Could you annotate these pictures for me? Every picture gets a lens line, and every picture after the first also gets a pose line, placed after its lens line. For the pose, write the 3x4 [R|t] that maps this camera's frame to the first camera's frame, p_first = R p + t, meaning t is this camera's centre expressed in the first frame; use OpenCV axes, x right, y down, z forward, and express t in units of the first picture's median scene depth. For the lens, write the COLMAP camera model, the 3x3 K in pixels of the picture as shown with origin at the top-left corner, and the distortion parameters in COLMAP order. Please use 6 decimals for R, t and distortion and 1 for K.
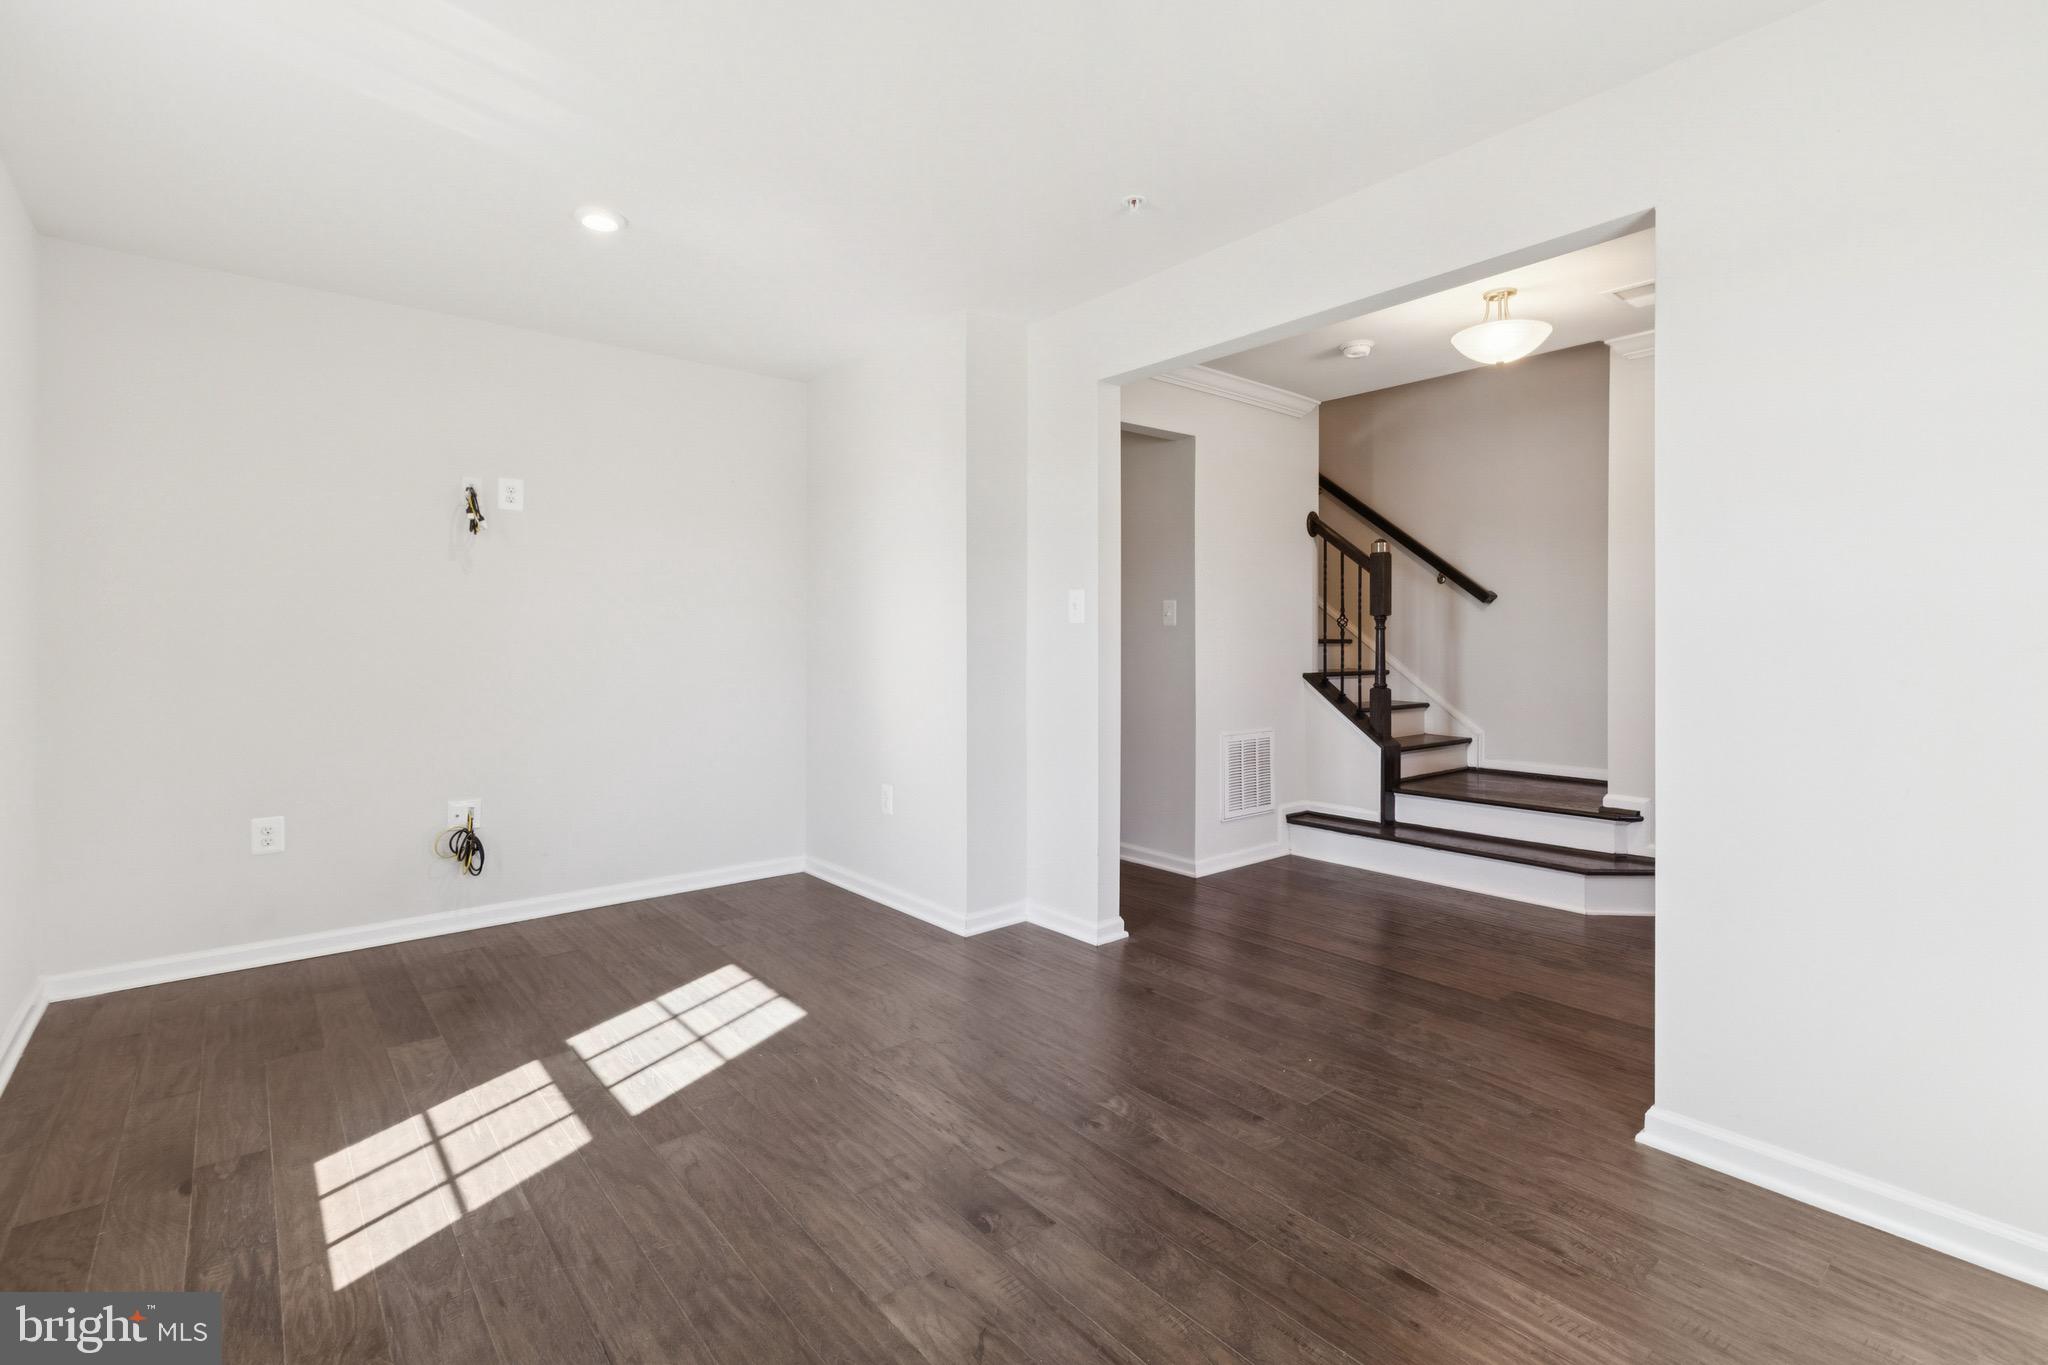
lens RADIAL K [[929.9, 0, 1054.0], [0, 929.9, 649.2], [0, 0, 1]] dist [0.000548, 0.000031]
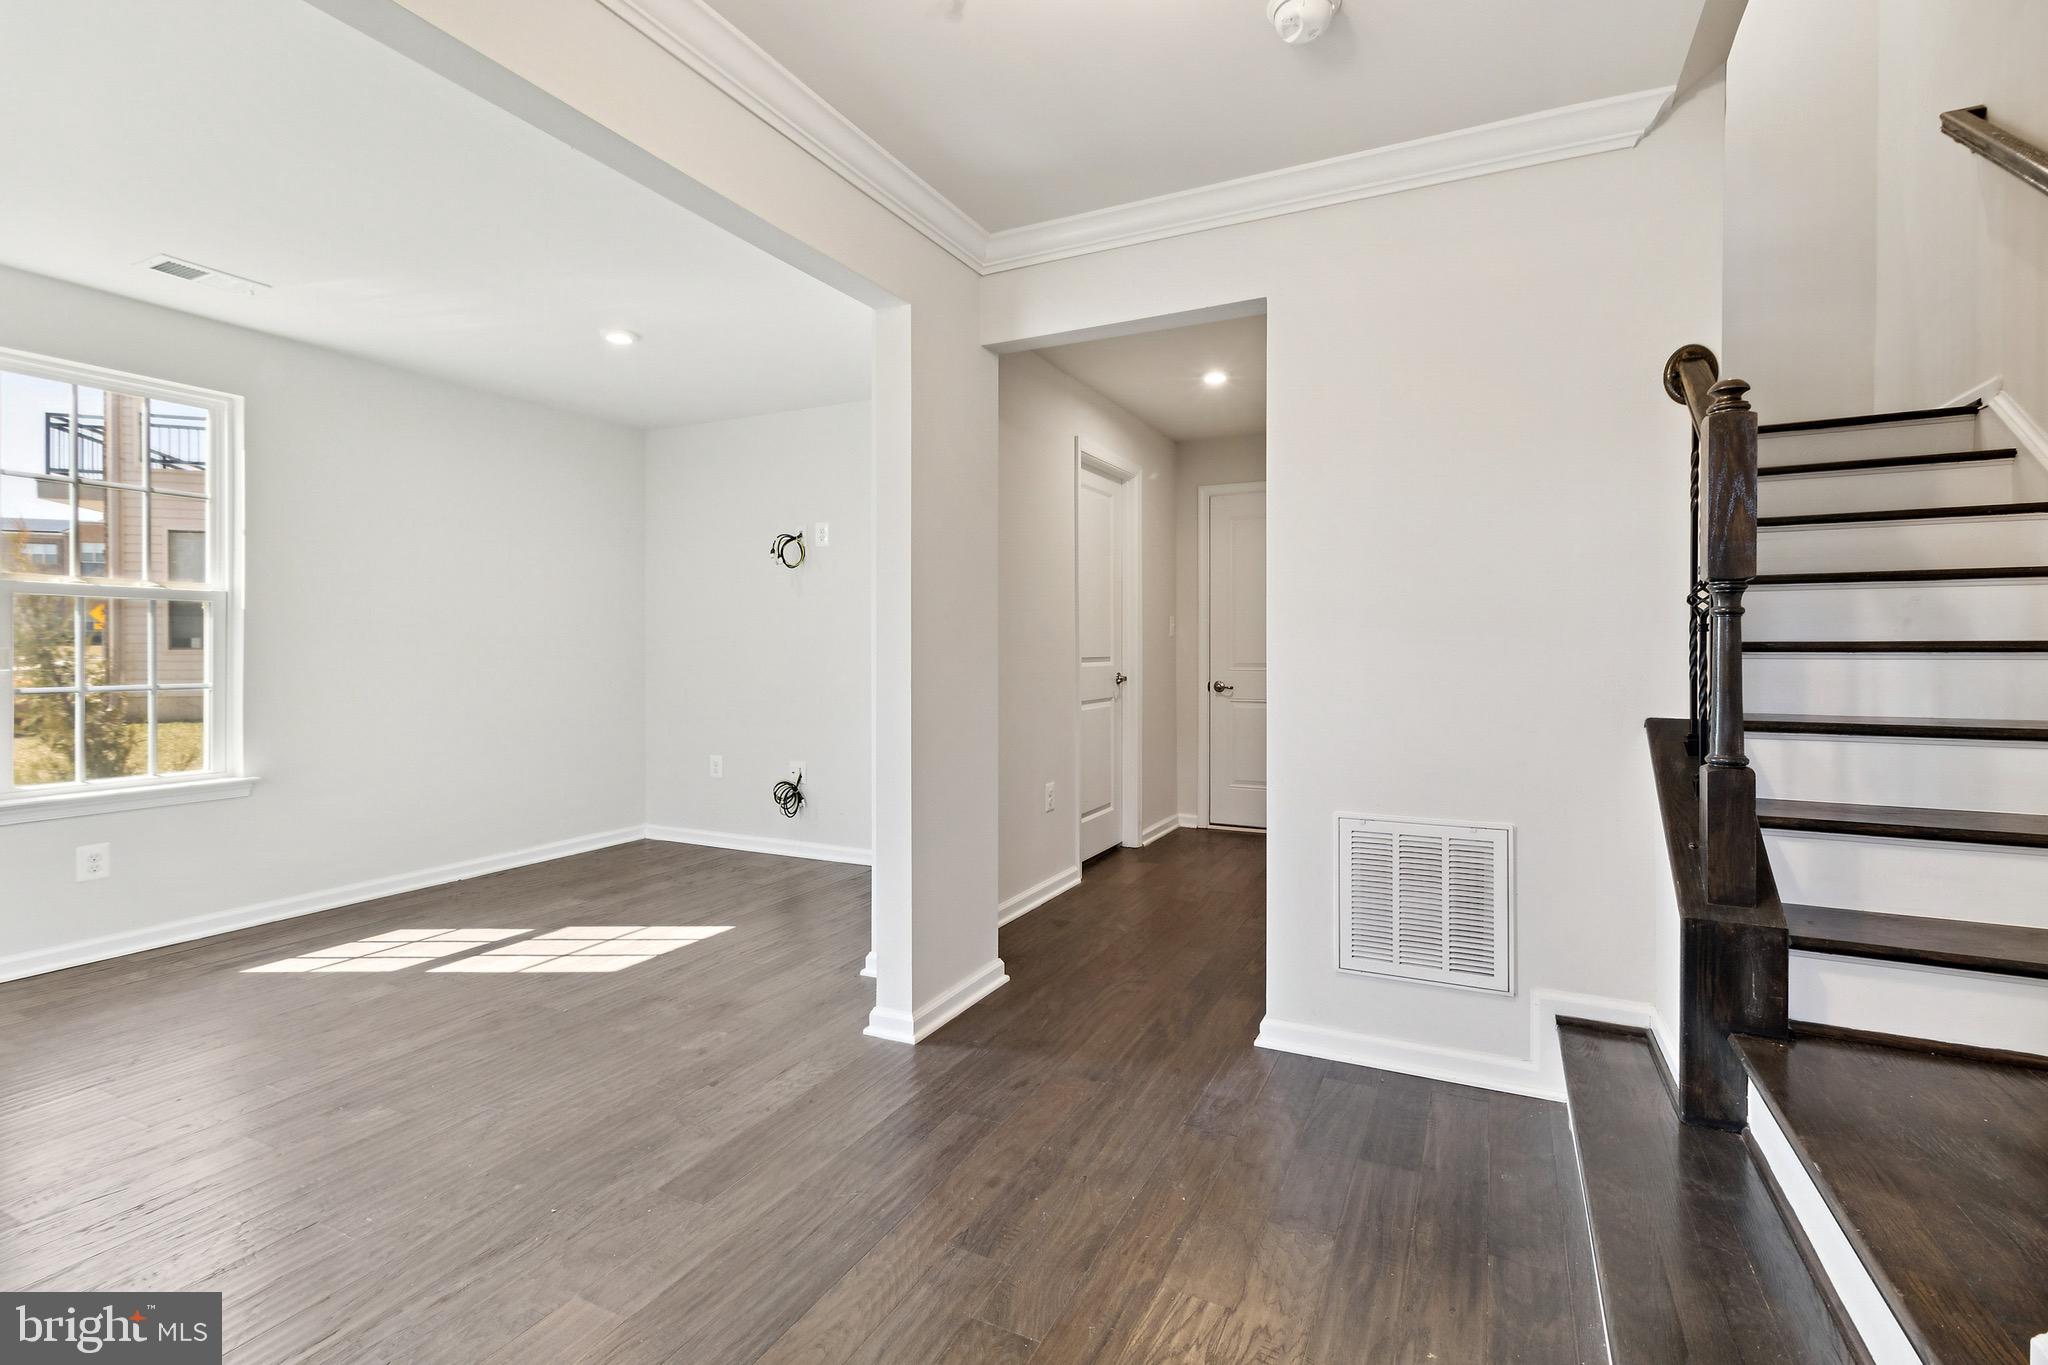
lens RADIAL K [[929.9, 0, 1054.0], [0, 929.9, 649.2], [0, 0, 1]] dist [0.000548, 0.000031]
pose [[0.399790, 0.002918, -0.916602, 0.611831], [0.001915, 0.999990, 0.004019, -0.006591], [0.916605, -0.003362, 0.399780, 0.628079]]
